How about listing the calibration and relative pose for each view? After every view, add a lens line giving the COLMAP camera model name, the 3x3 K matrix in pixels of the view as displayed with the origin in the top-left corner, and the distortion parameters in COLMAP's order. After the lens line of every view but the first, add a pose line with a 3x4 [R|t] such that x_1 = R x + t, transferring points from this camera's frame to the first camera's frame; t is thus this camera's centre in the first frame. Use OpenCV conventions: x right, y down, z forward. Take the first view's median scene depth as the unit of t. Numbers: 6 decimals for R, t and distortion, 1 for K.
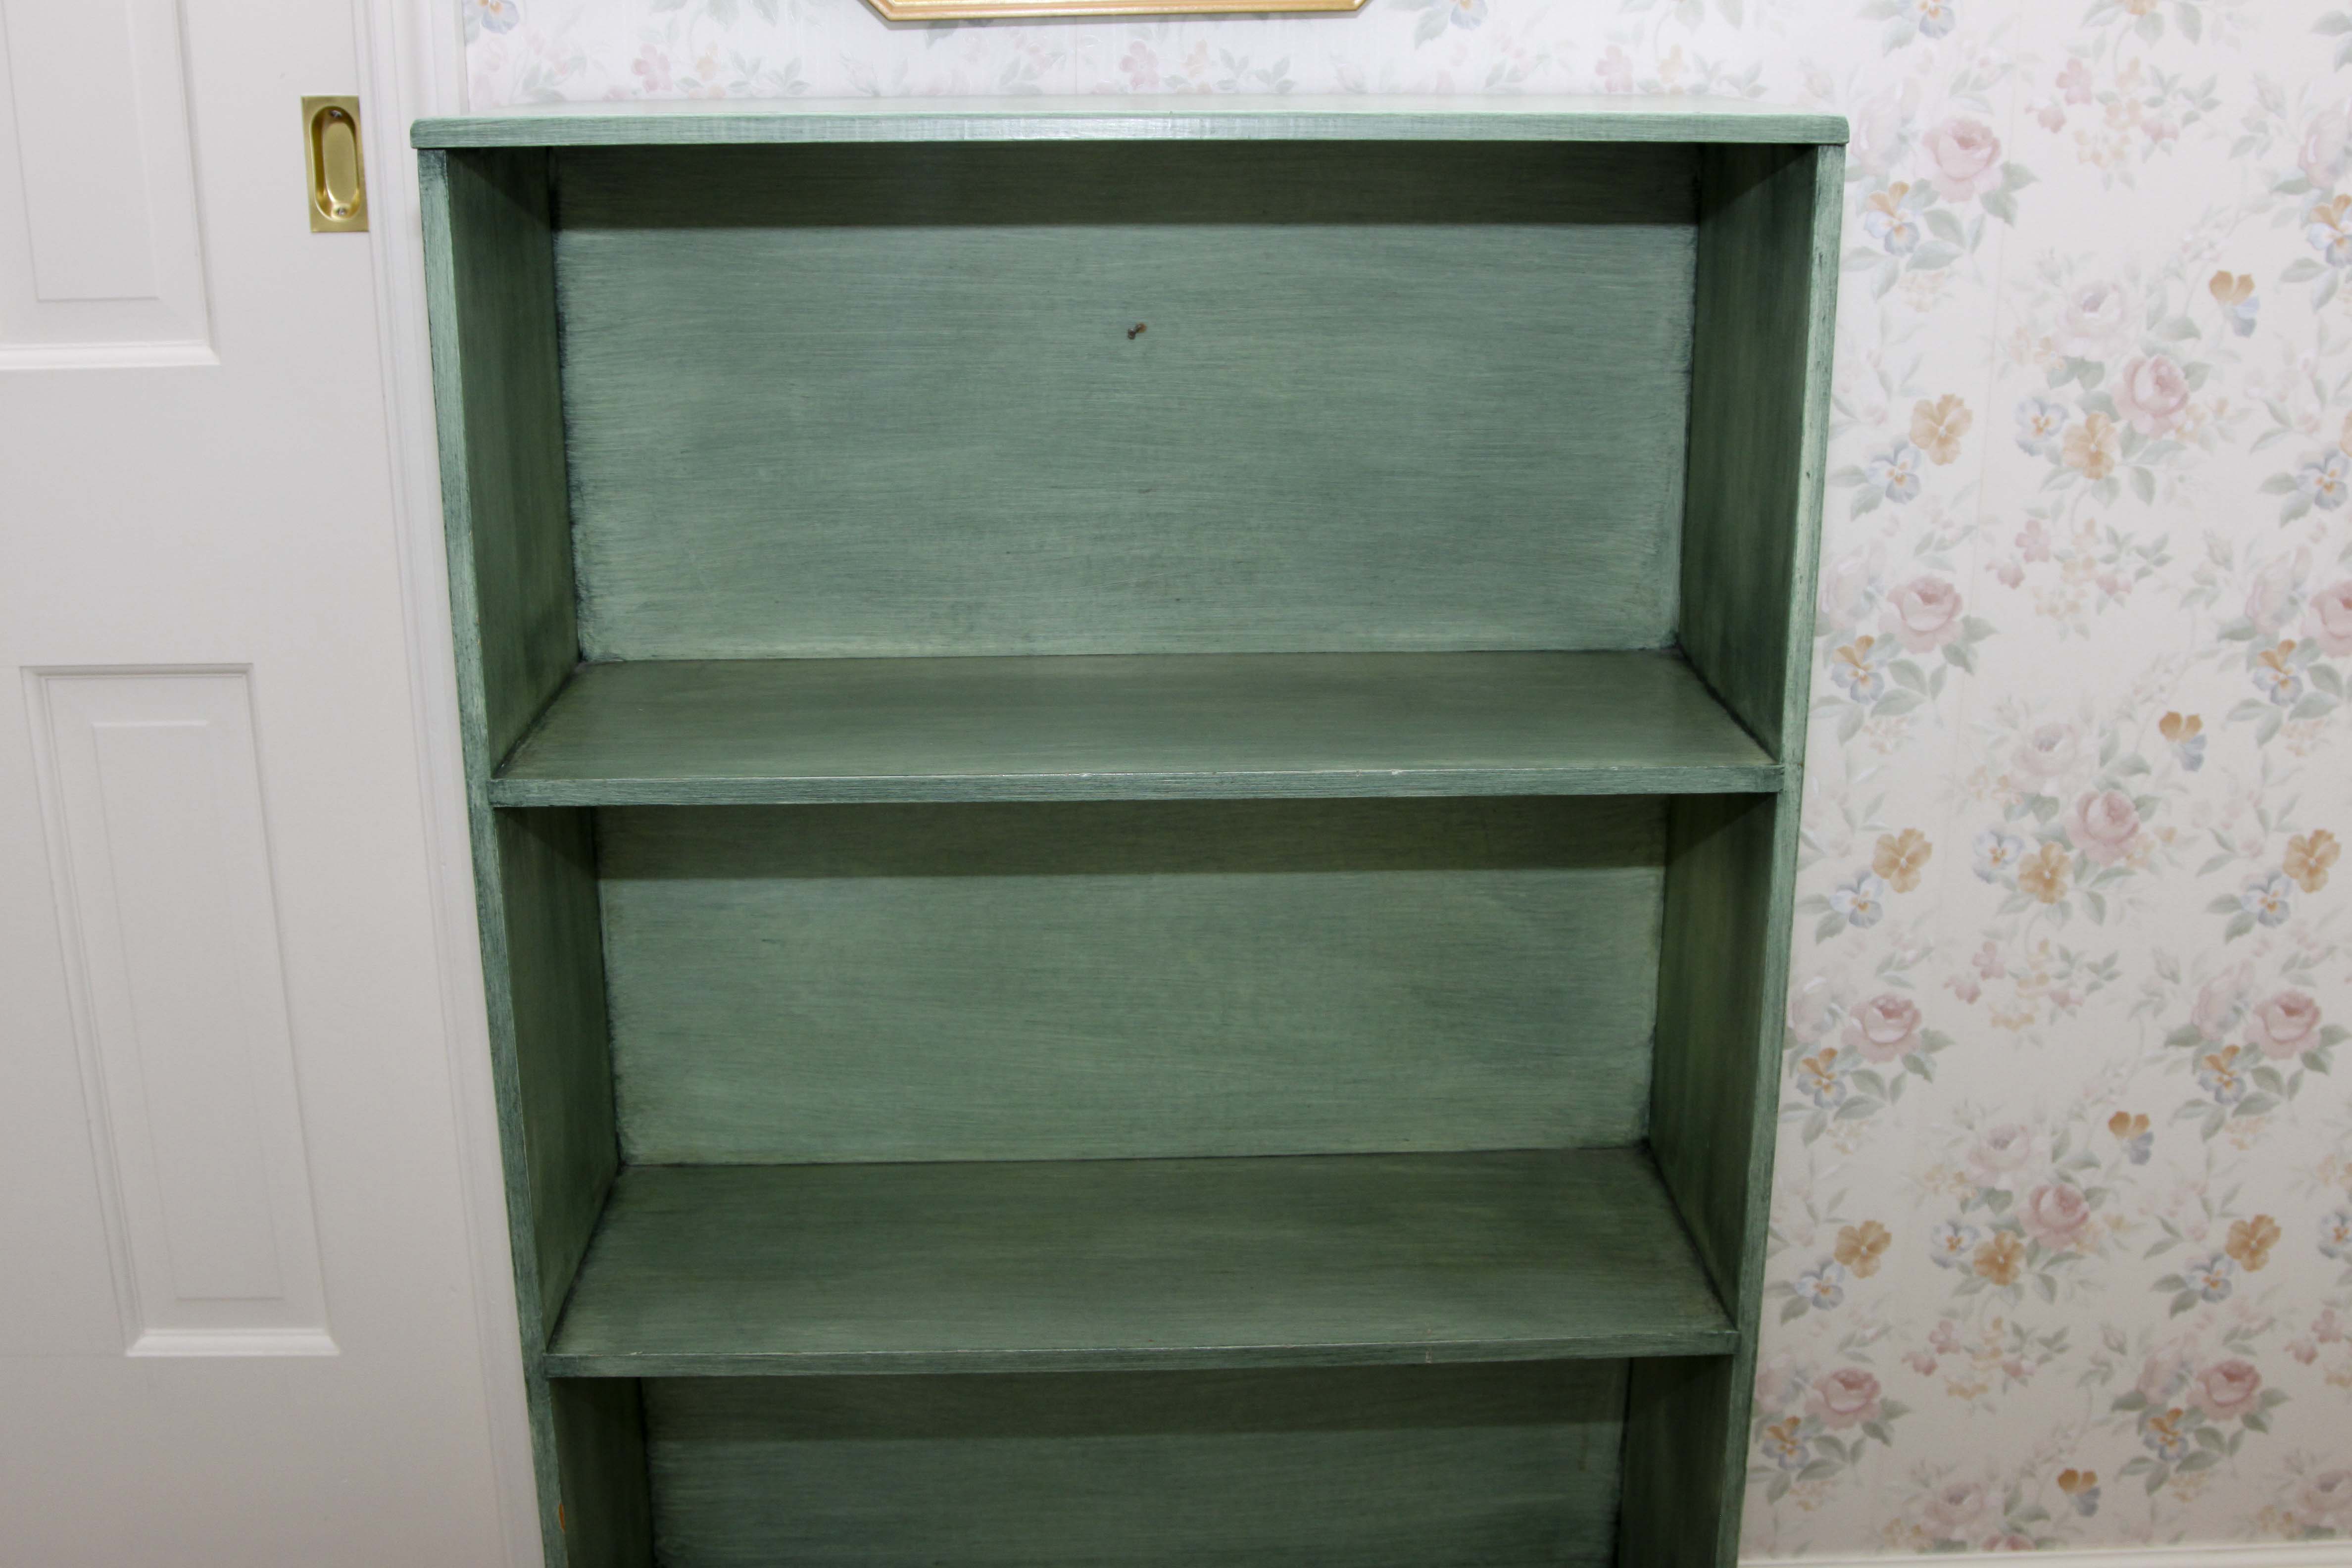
lens RADIAL K [[2488.4, 0, 1207.0], [0, 2488.4, 774.1], [0, 0, 1]] dist [-0.114688, 0.000000]
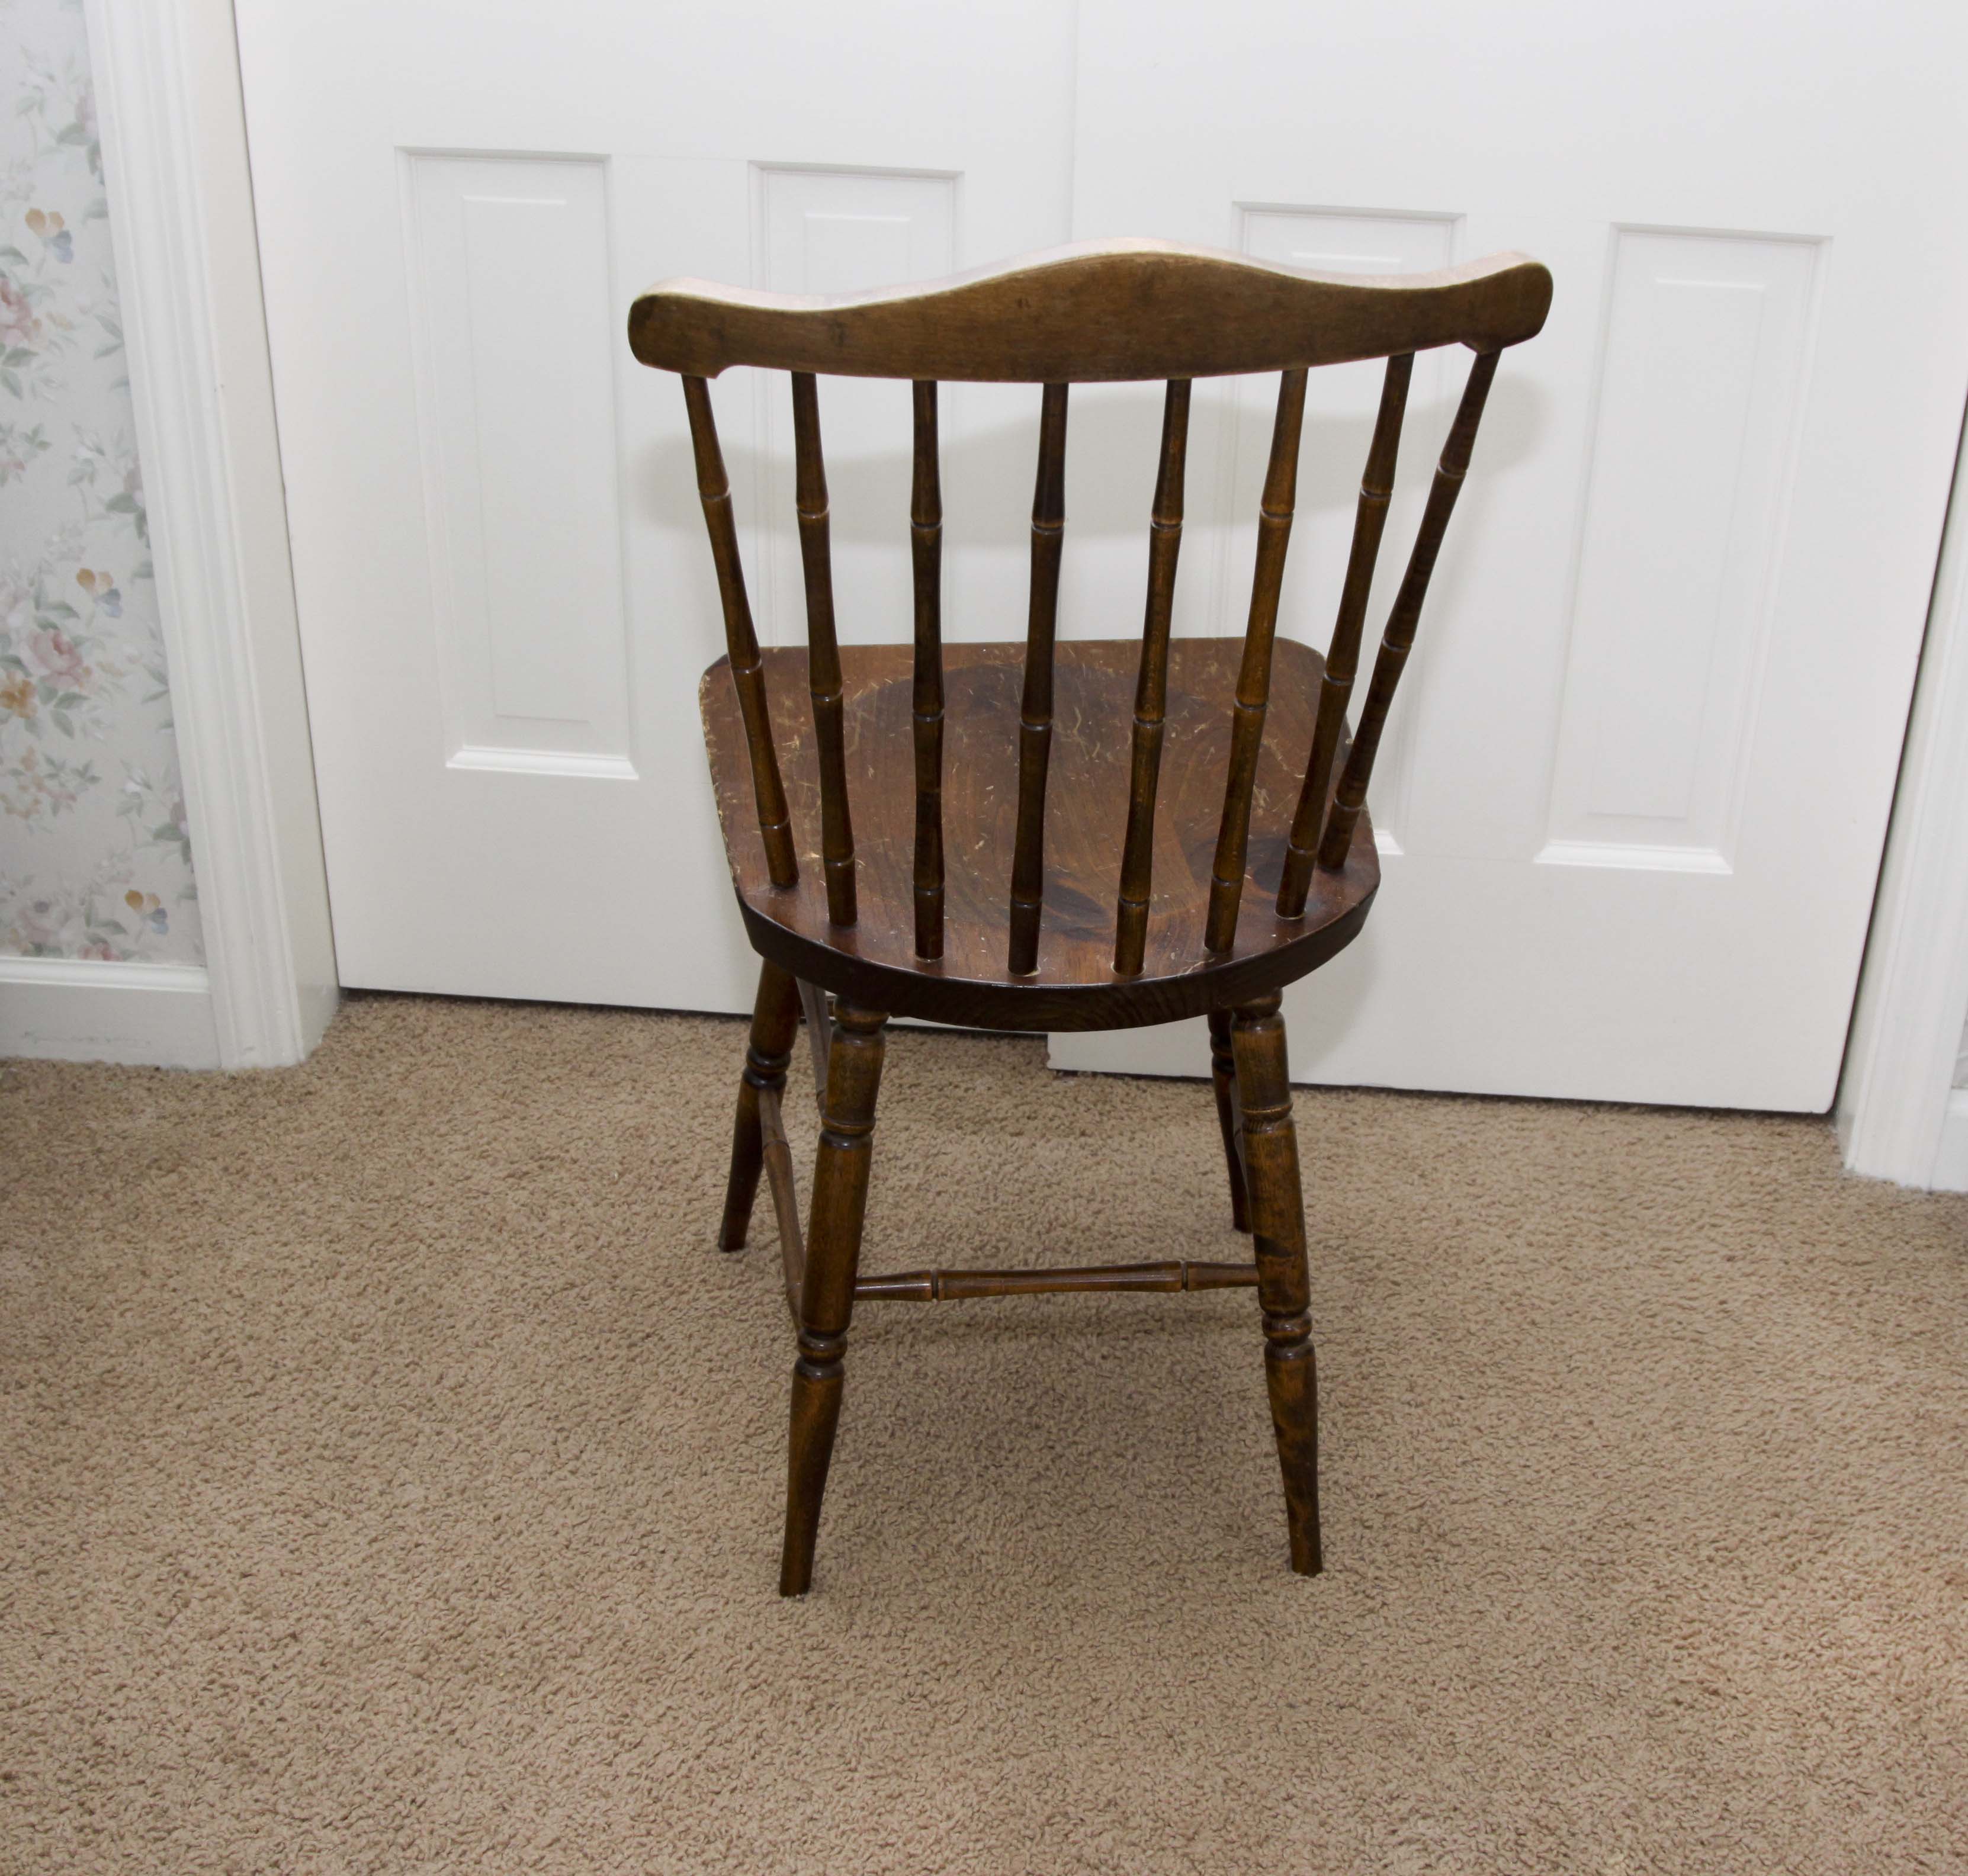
lens RADIAL K [[3000.4, 0, 1030.2], [0, 3000.4, 975.0], [0, 0, 1]] dist [-0.121167, 0.000000]
pose [[0.991293, 0.082511, -0.102619, -0.576117], [-0.056228, 0.969947, 0.236731, -0.017301], [0.119068, -0.228899, 0.966141, -0.367782]]
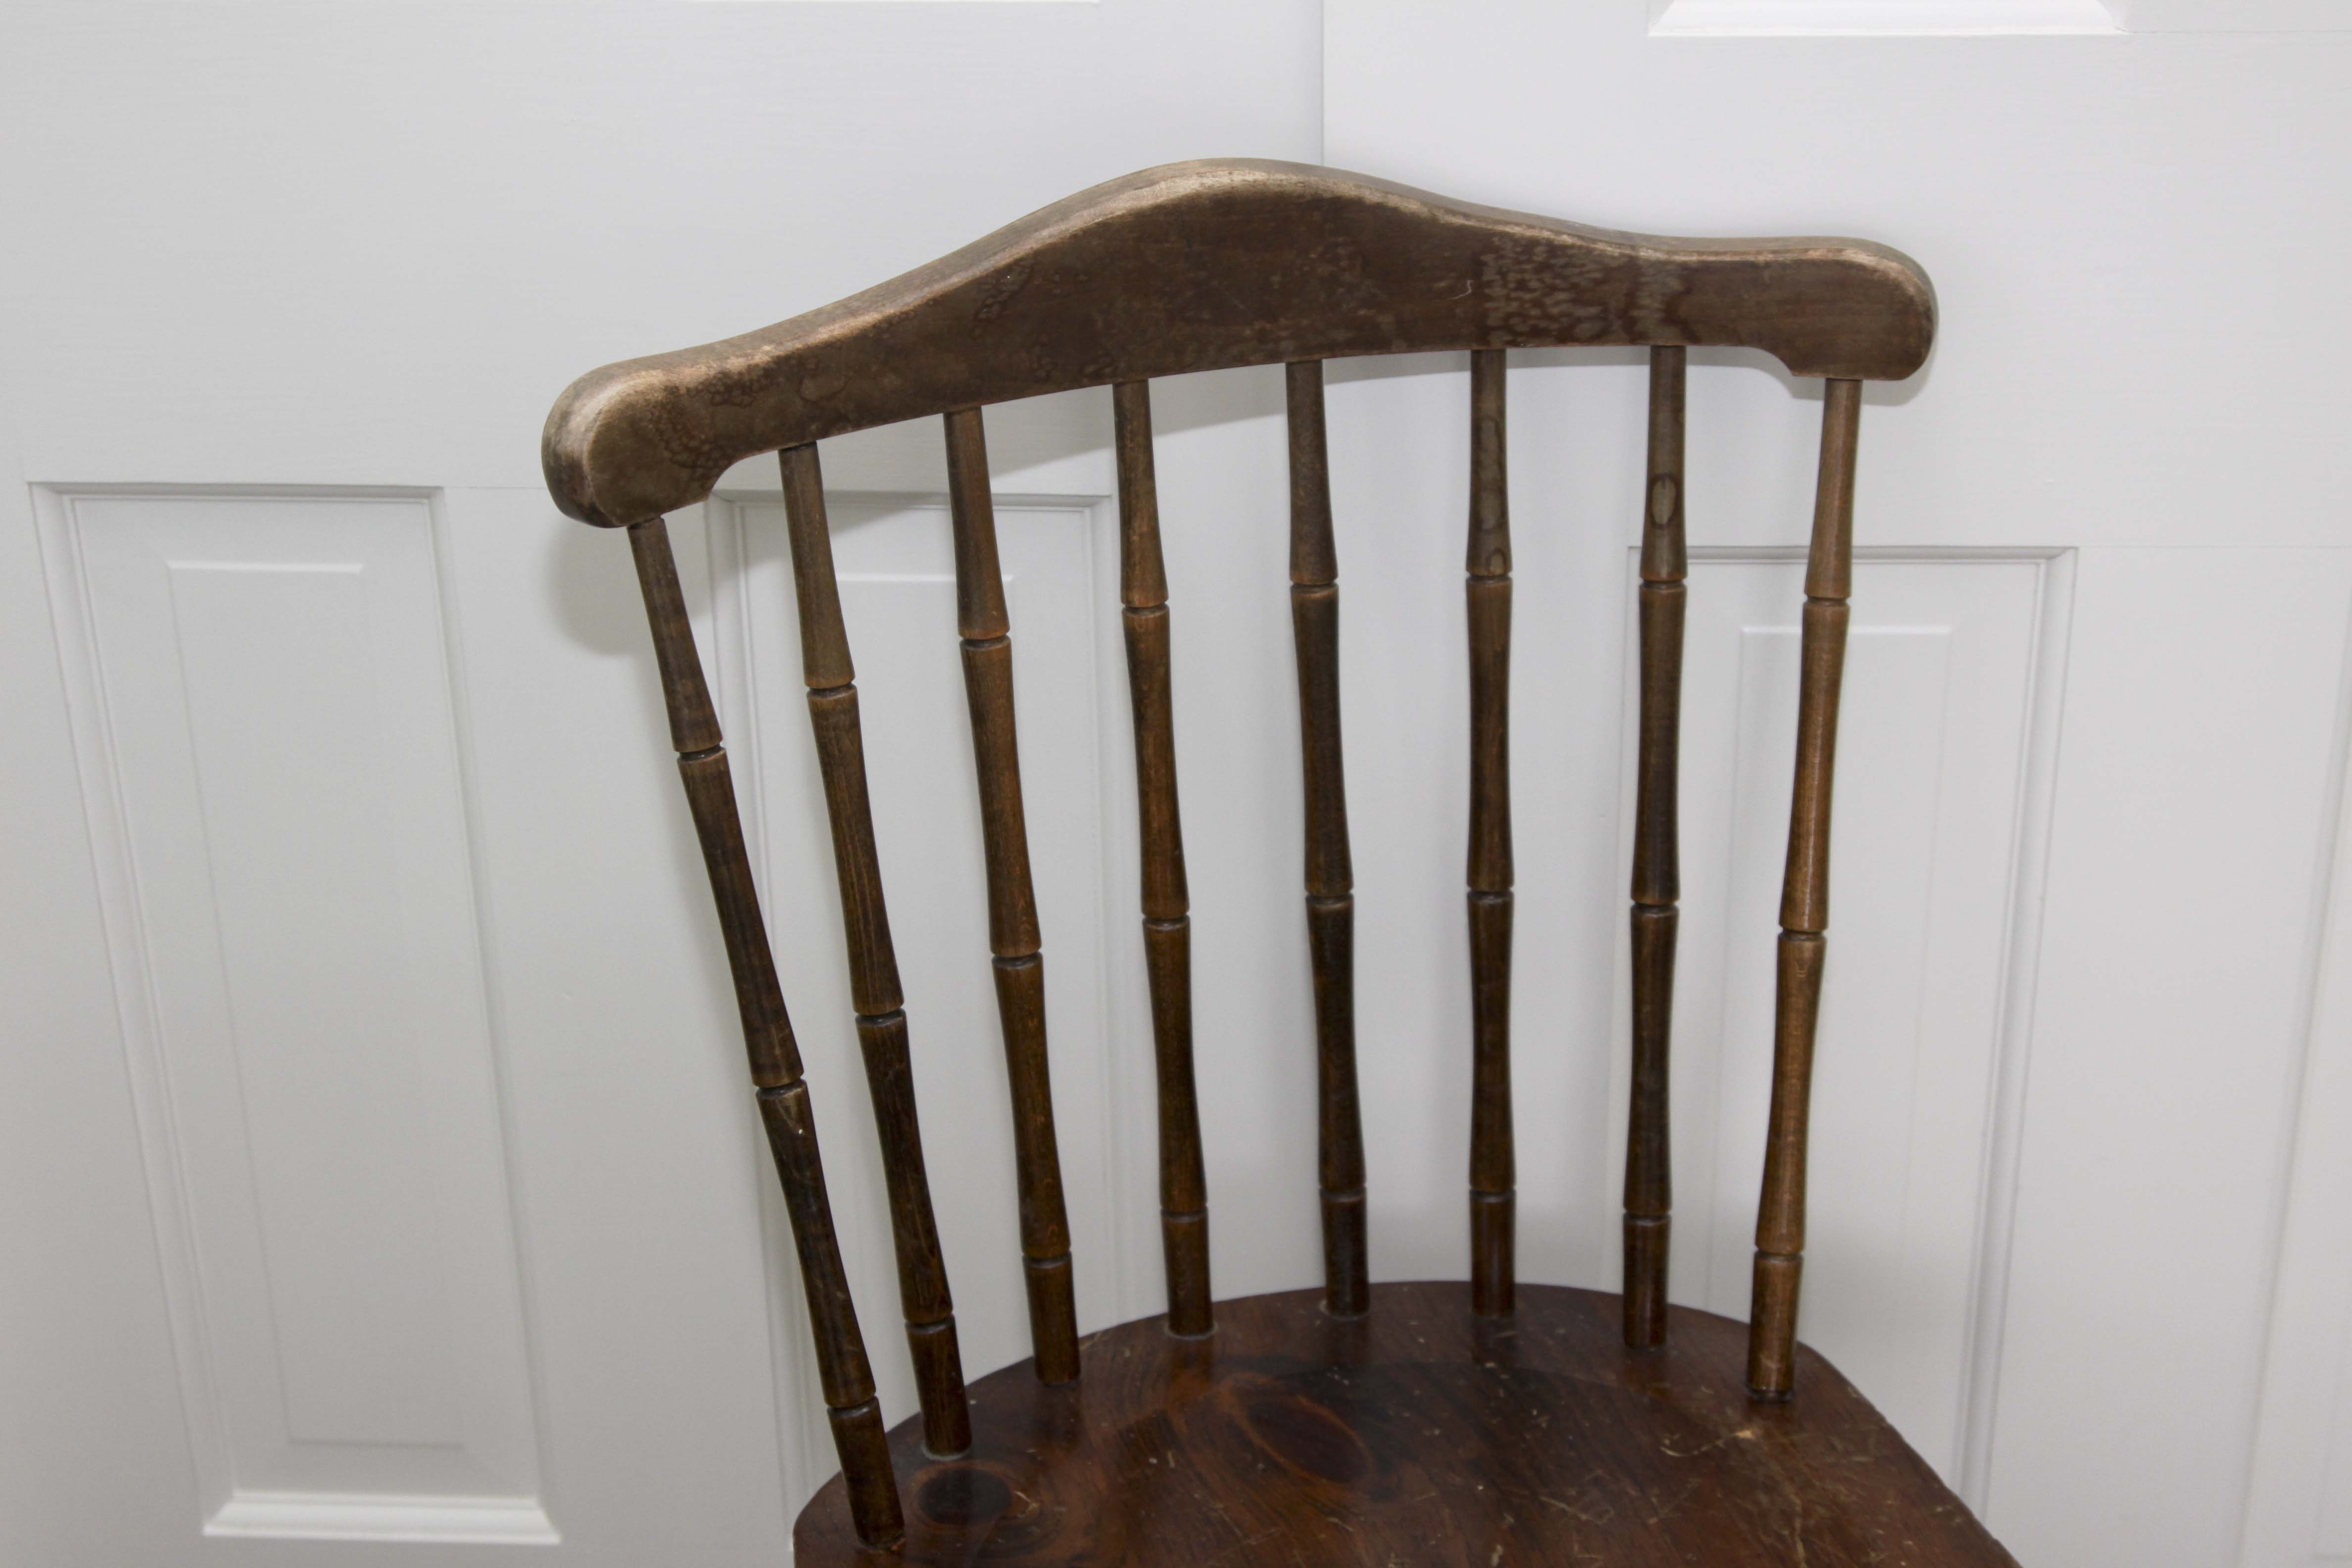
lens RADIAL K [[4145.9, 0, 1173.6], [0, 4145.9, 795.9], [0, 0, 1]] dist [0.051870, 0.000000]
pose [[0.995130, 0.024757, -0.095410, -0.661318], [-0.006476, 0.982275, 0.187332, -0.165456], [0.098357, -0.185802, 0.977652, 0.020236]]
